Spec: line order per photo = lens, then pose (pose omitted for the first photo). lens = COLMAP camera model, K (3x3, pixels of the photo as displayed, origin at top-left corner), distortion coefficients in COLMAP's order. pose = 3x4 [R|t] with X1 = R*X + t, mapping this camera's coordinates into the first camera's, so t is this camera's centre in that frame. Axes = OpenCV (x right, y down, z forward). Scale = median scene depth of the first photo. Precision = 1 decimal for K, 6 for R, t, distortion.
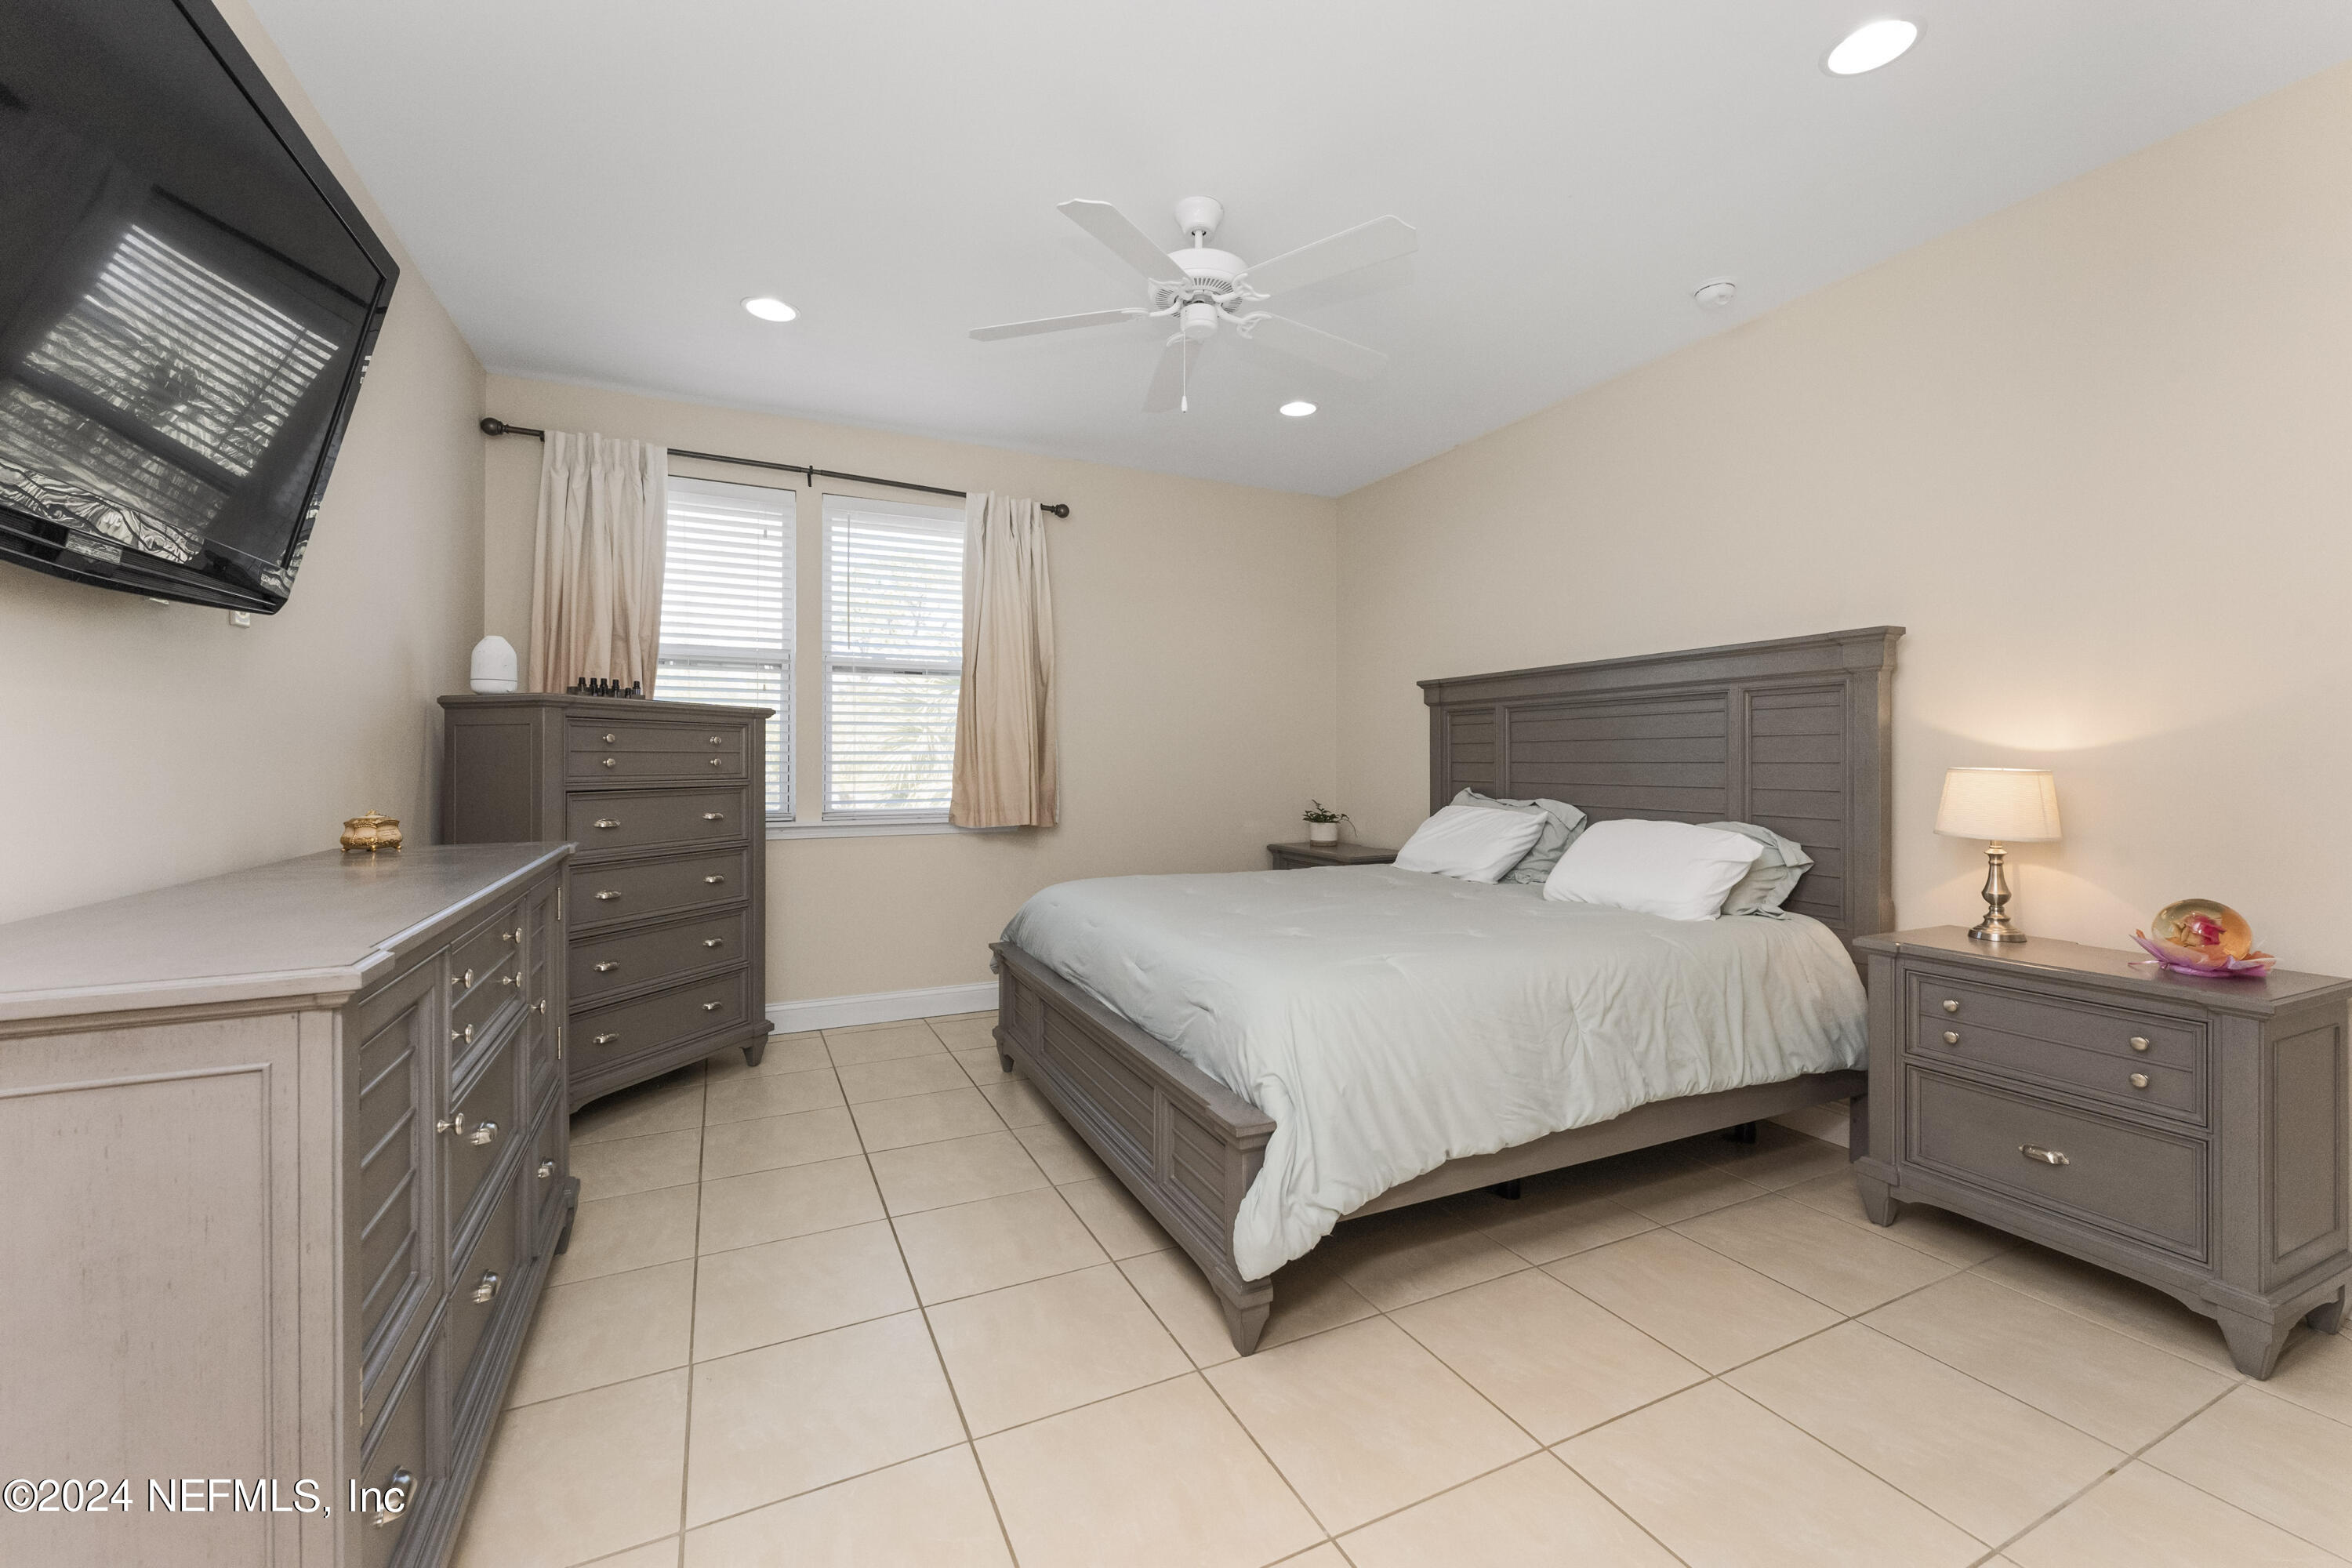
lens RADIAL K [[949.9, 0, 1178.3], [0, 949.9, 765.0], [0, 0, 1]] dist [-0.002327, 0.000498]
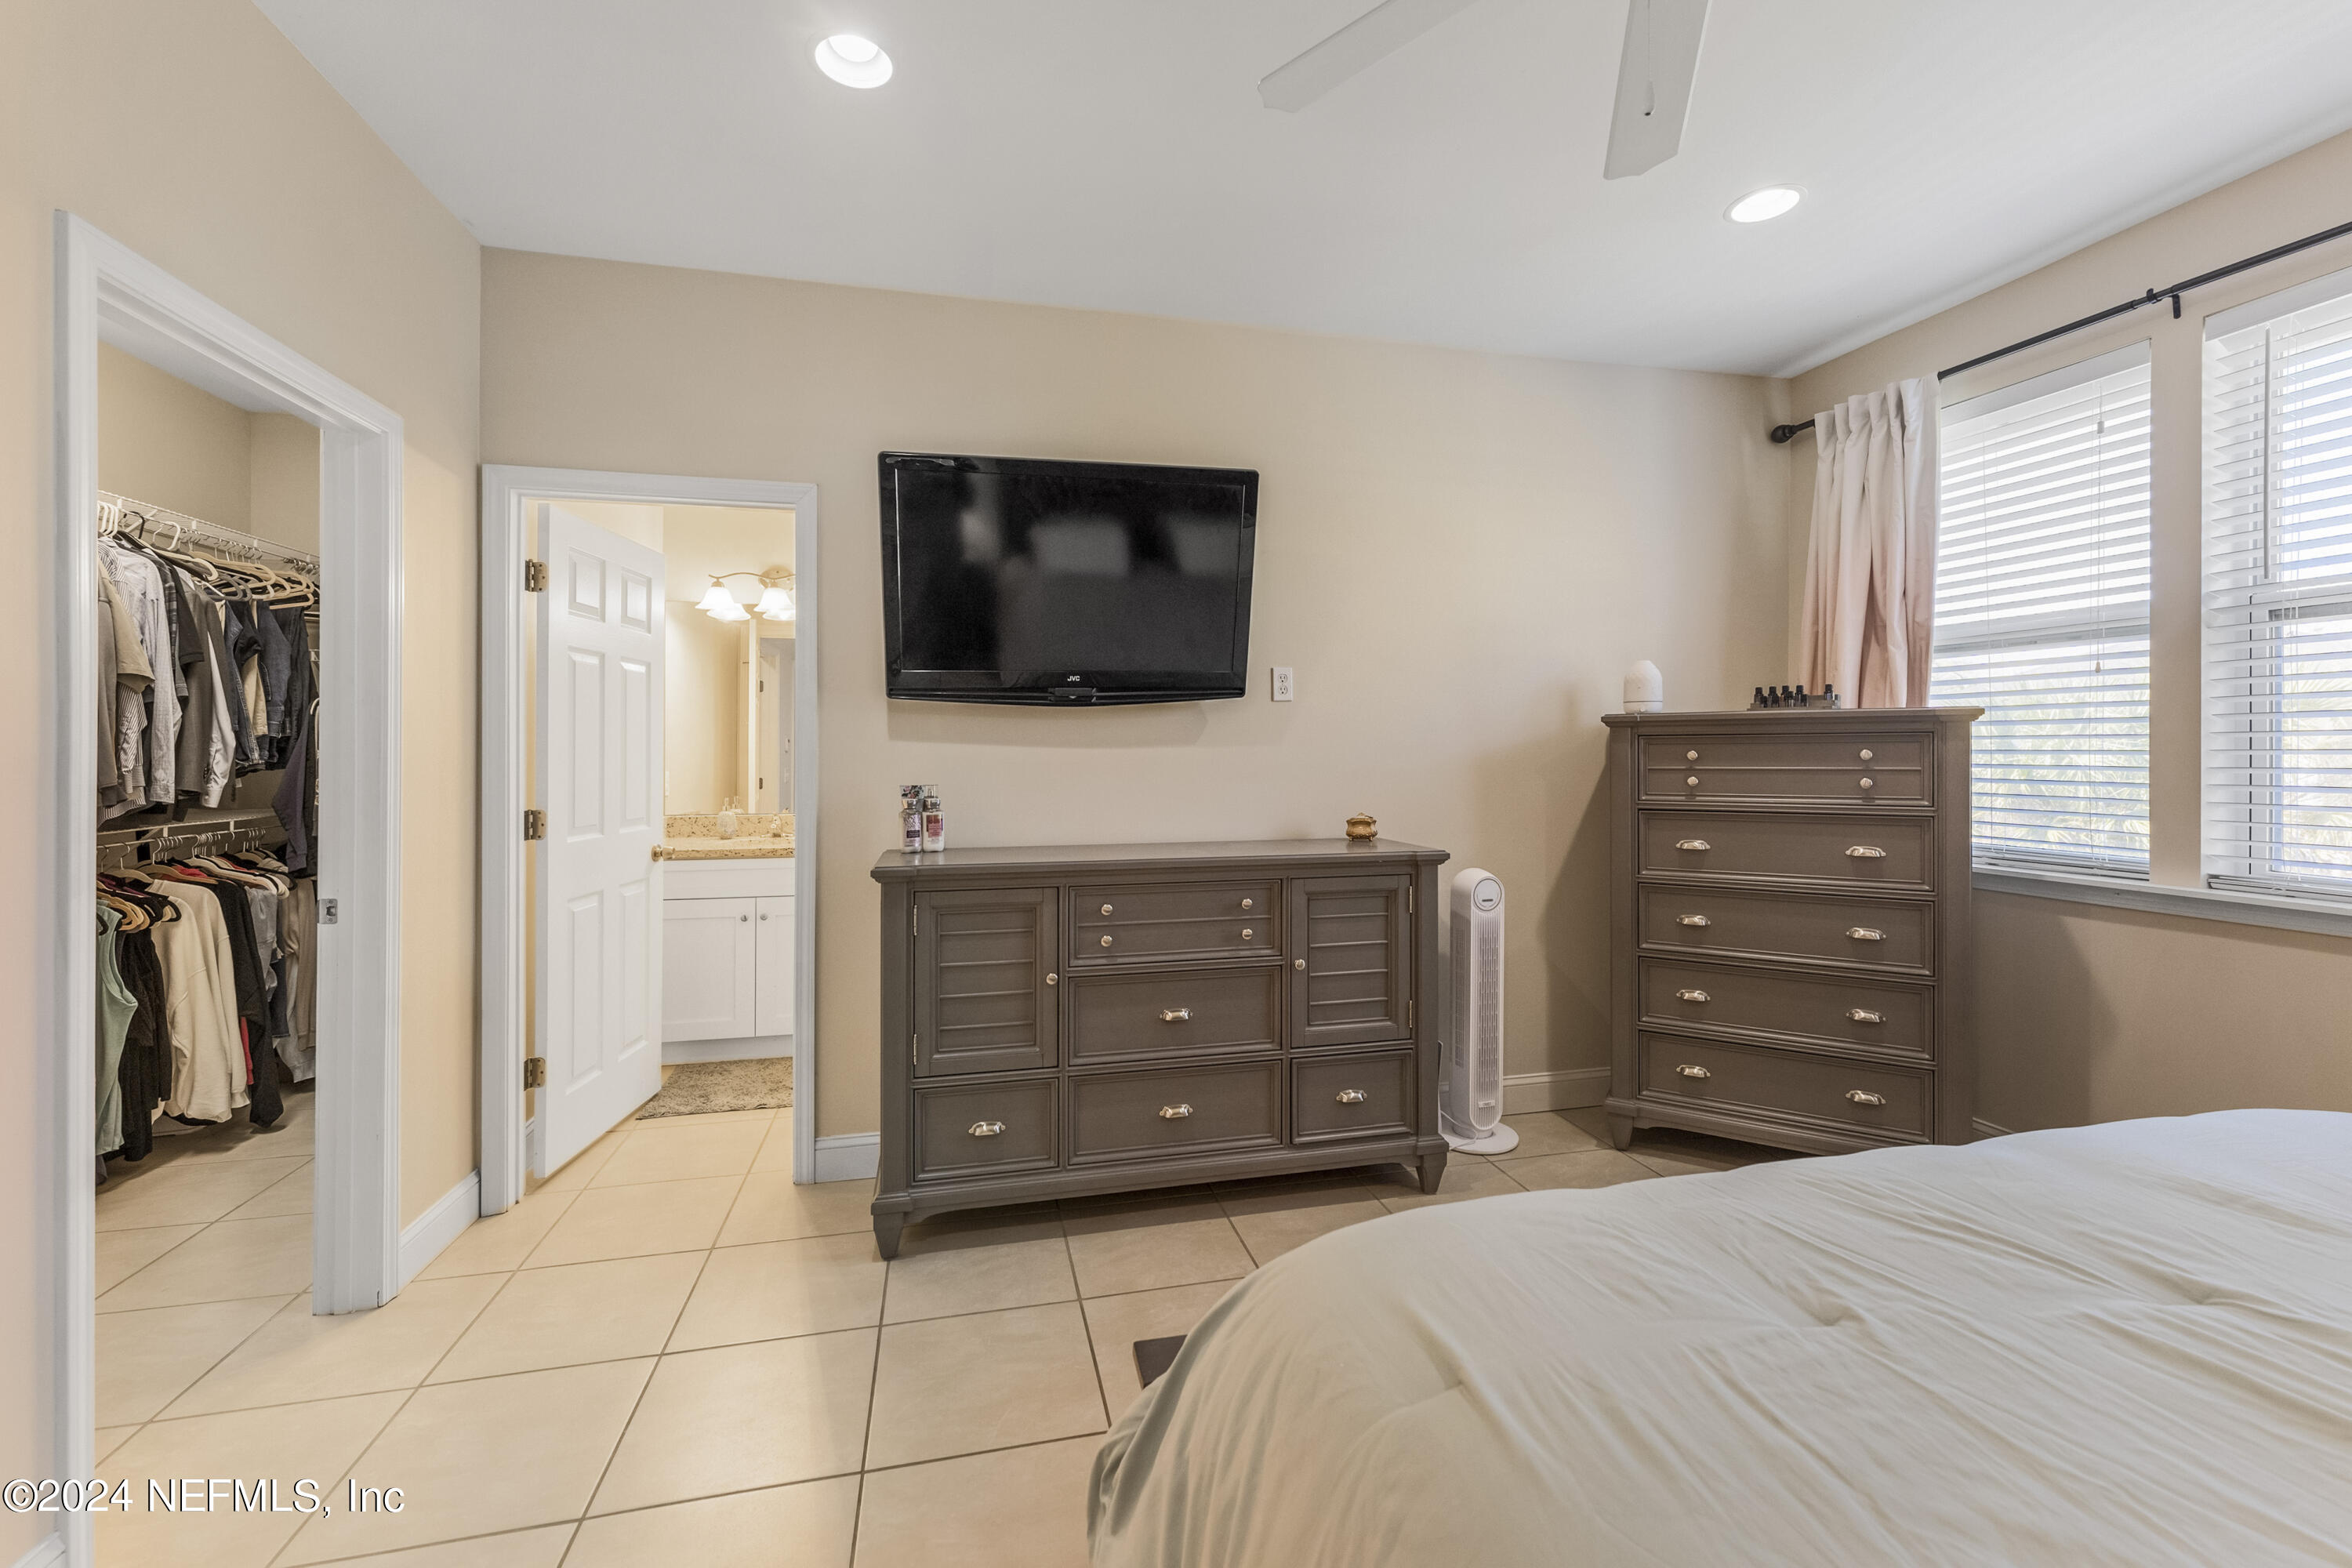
lens RADIAL K [[949.9, 0, 1176.2], [0, 949.9, 773.7], [0, 0, 1]] dist [-0.002327, 0.000498]
pose [[-0.206198, 0.013912, -0.978411, 0.357192], [-0.000039, 0.999899, 0.014226, -0.020124], [0.978510, 0.002971, -0.206176, 0.579438]]
